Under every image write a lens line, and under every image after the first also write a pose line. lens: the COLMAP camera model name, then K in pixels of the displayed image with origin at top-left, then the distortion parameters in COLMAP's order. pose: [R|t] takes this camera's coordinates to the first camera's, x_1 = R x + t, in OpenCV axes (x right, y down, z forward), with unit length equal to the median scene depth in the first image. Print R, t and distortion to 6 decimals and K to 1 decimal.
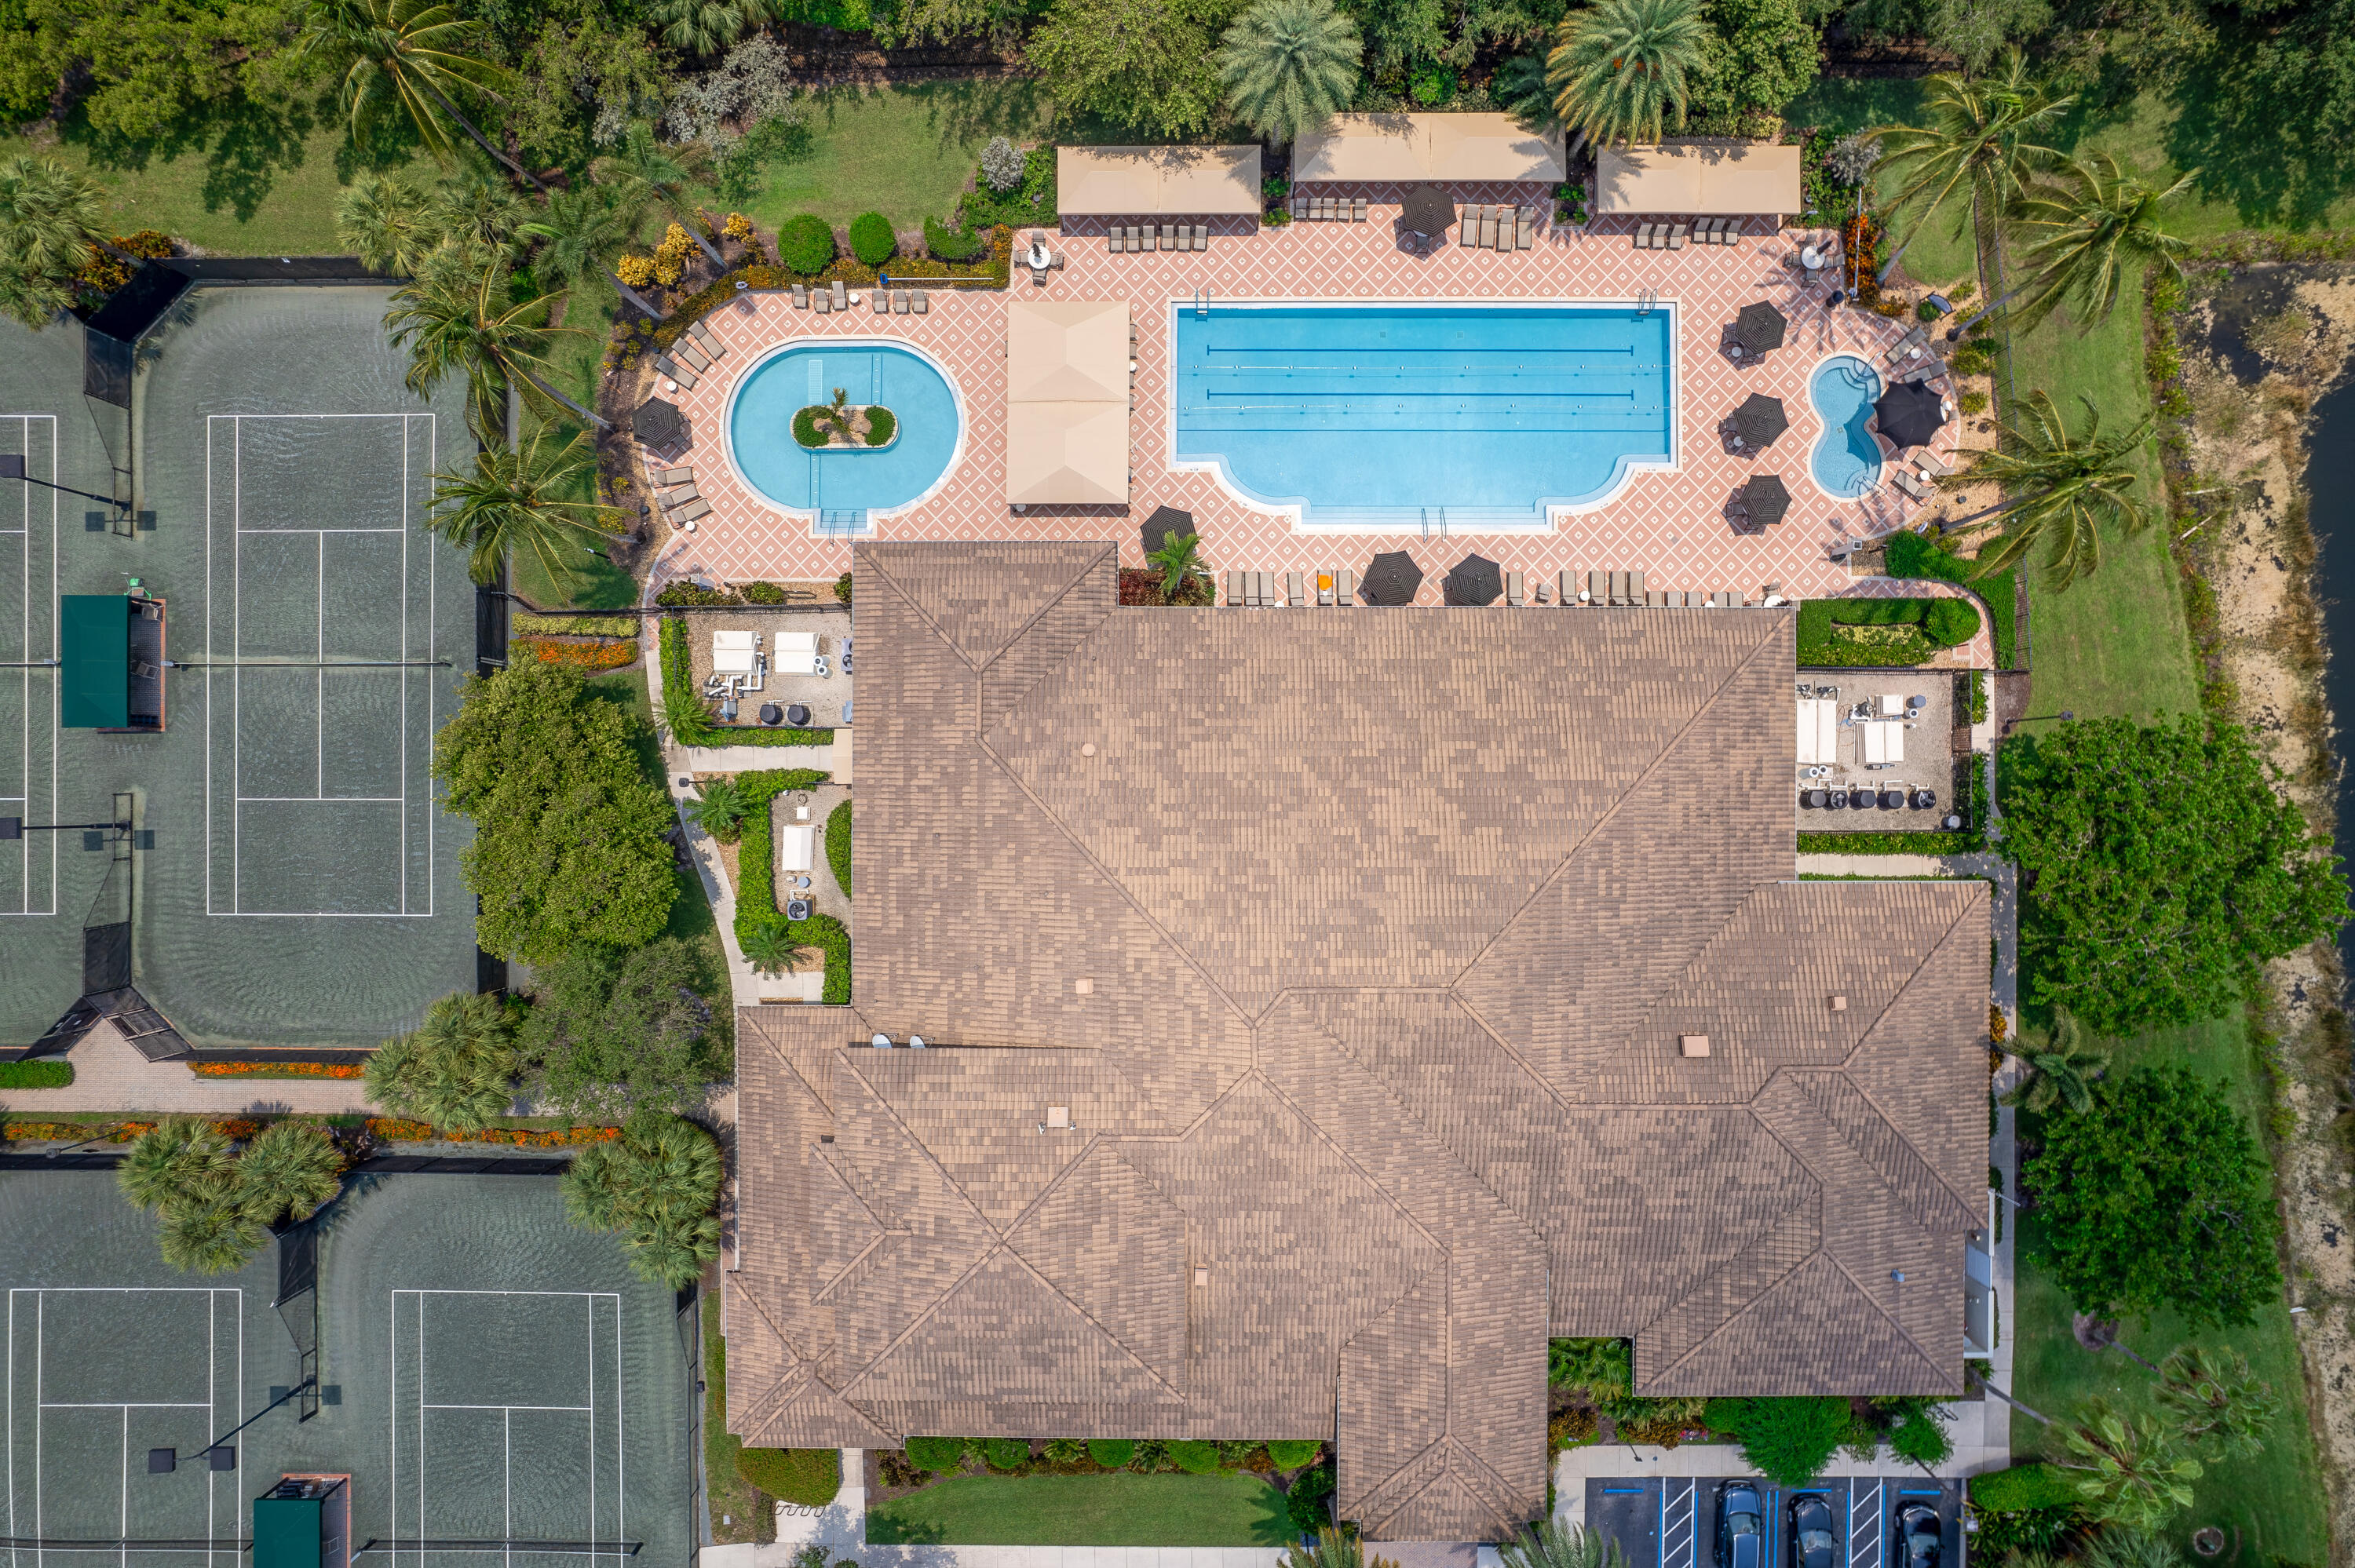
lens RADIAL K [[1530.9, 0, 1177.5], [0, 1530.9, 784.0], [0, 0, 1]] dist [-0.038059, 0.000287]
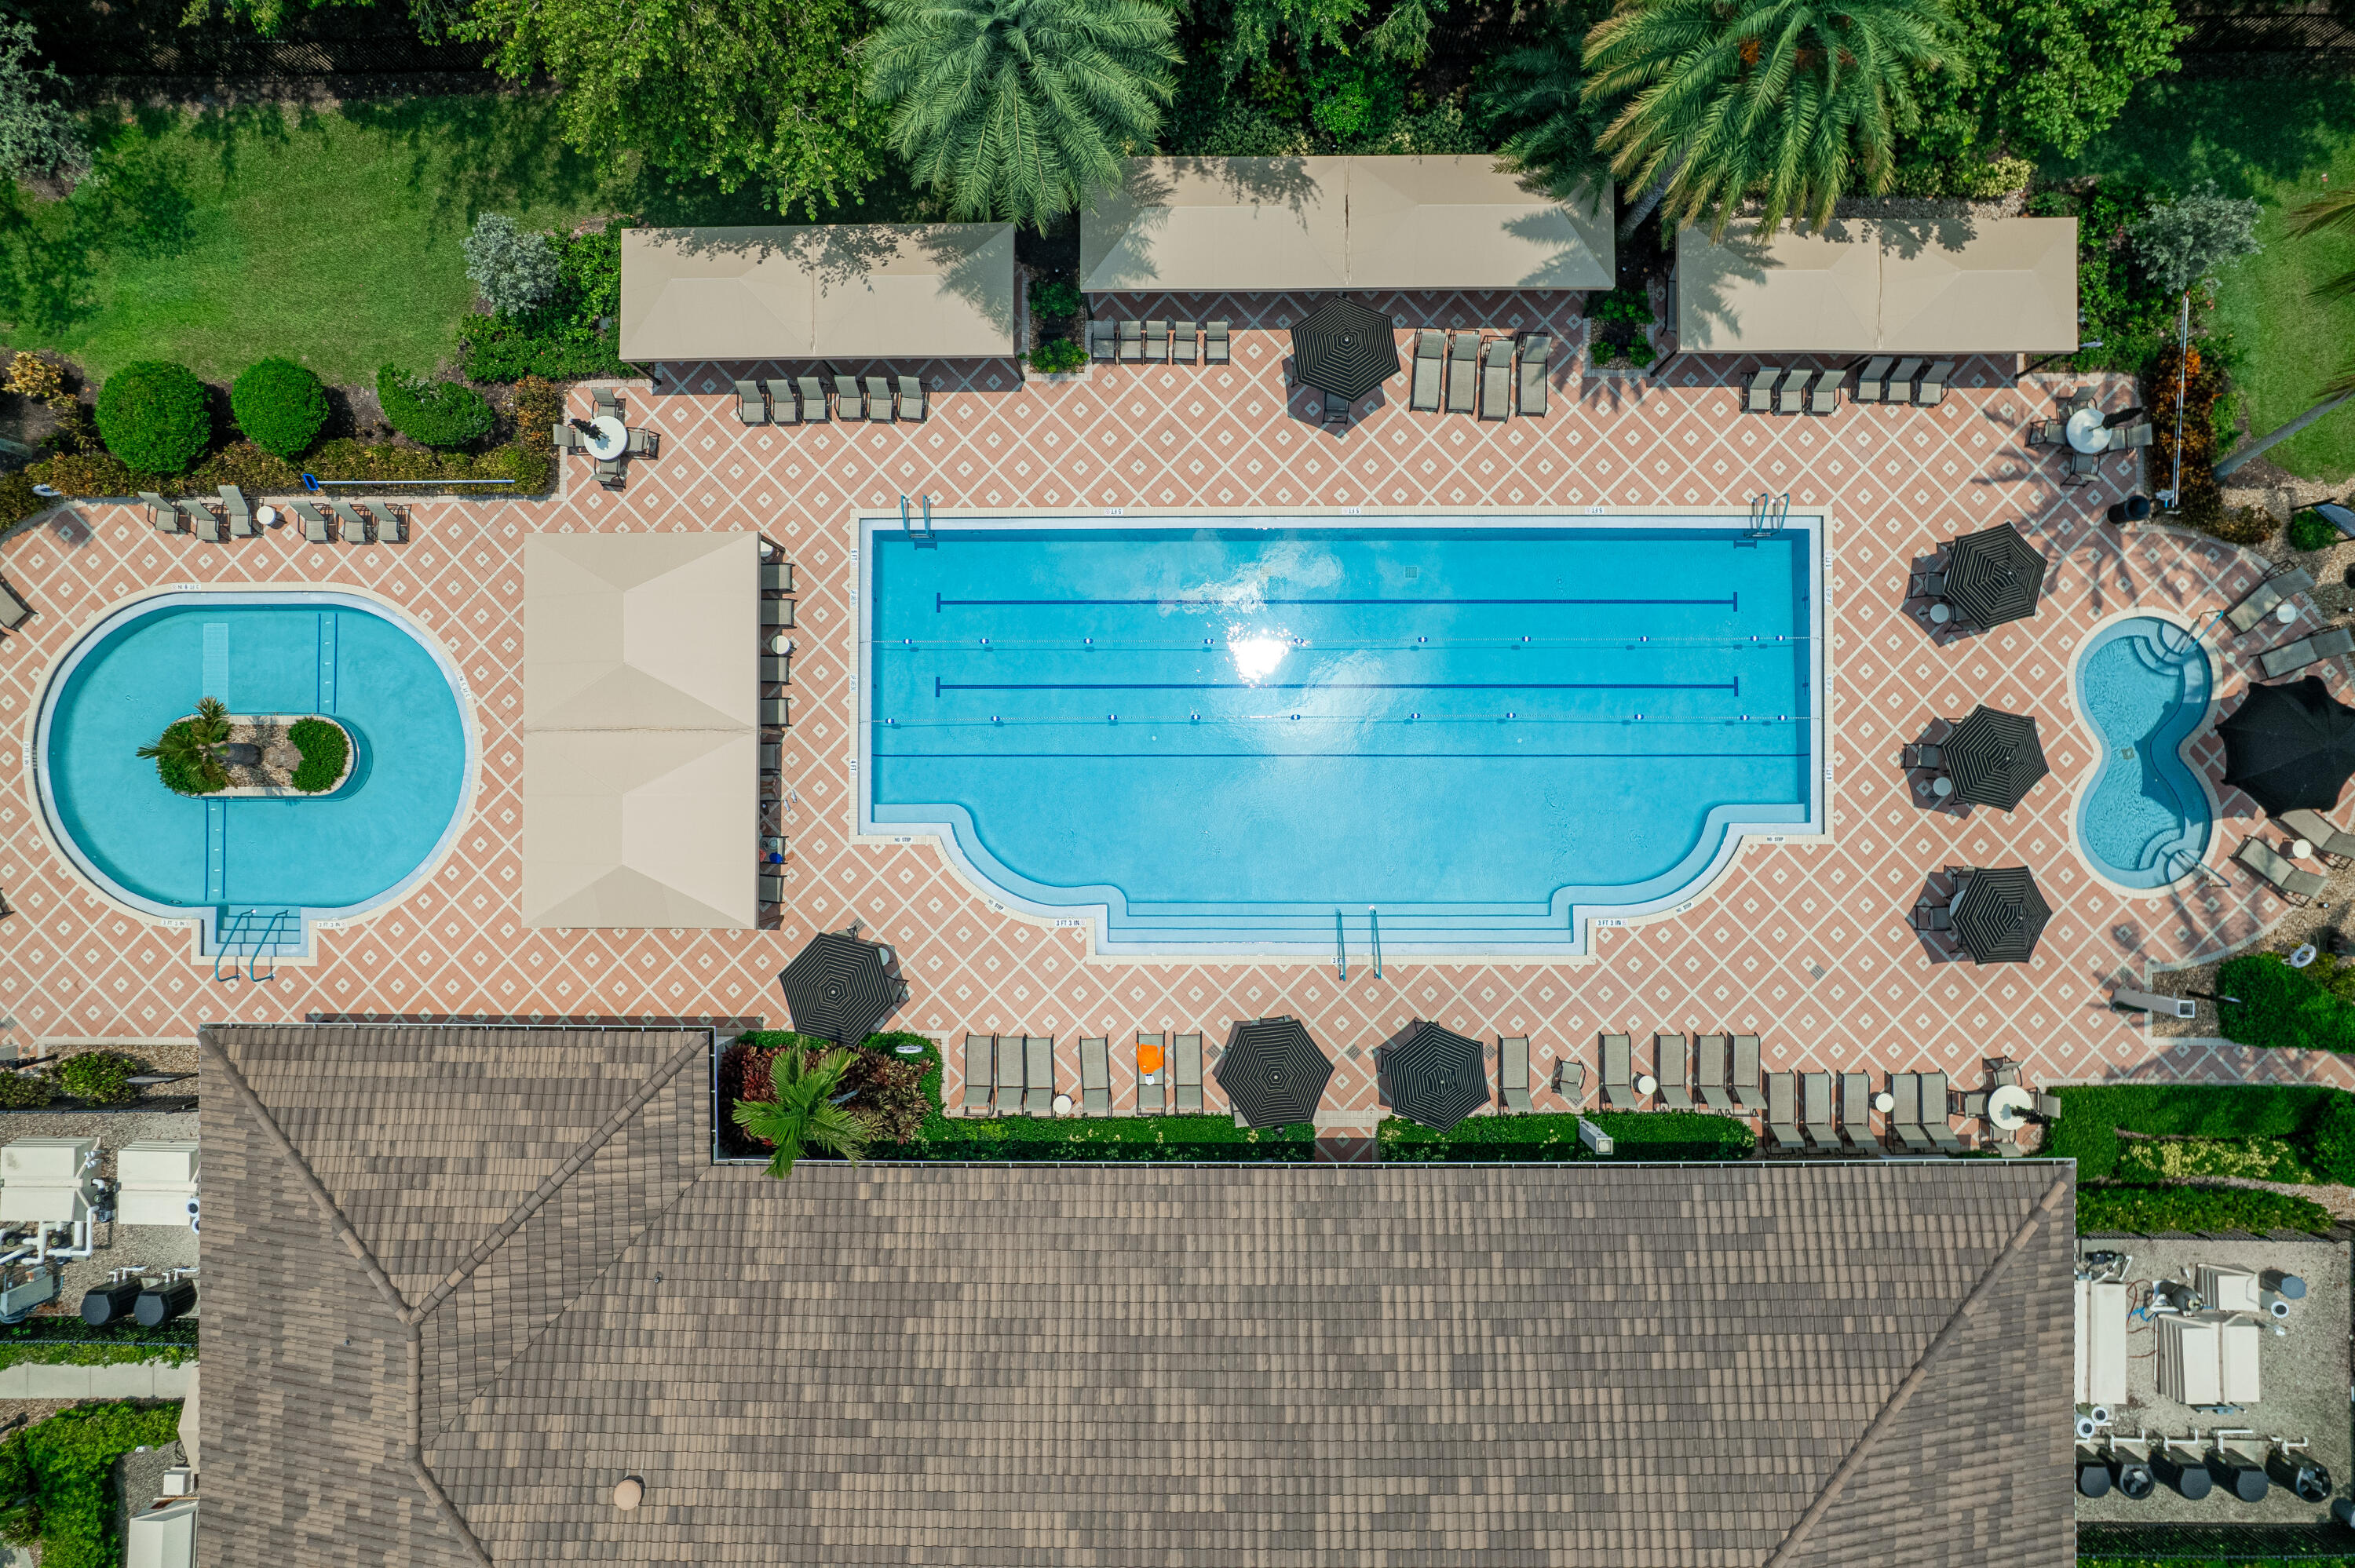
lens RADIAL K [[1483.7, 0, 1184.9], [0, 1483.7, 780.0], [0, 0, 1]] dist [-0.071438, 0.071388]
pose [[0.999985, -0.001919, -0.005057, 0.111022], [0.001956, 0.999971, 0.007326, -0.230558], [0.005043, -0.007336, 0.999960, 0.493419]]
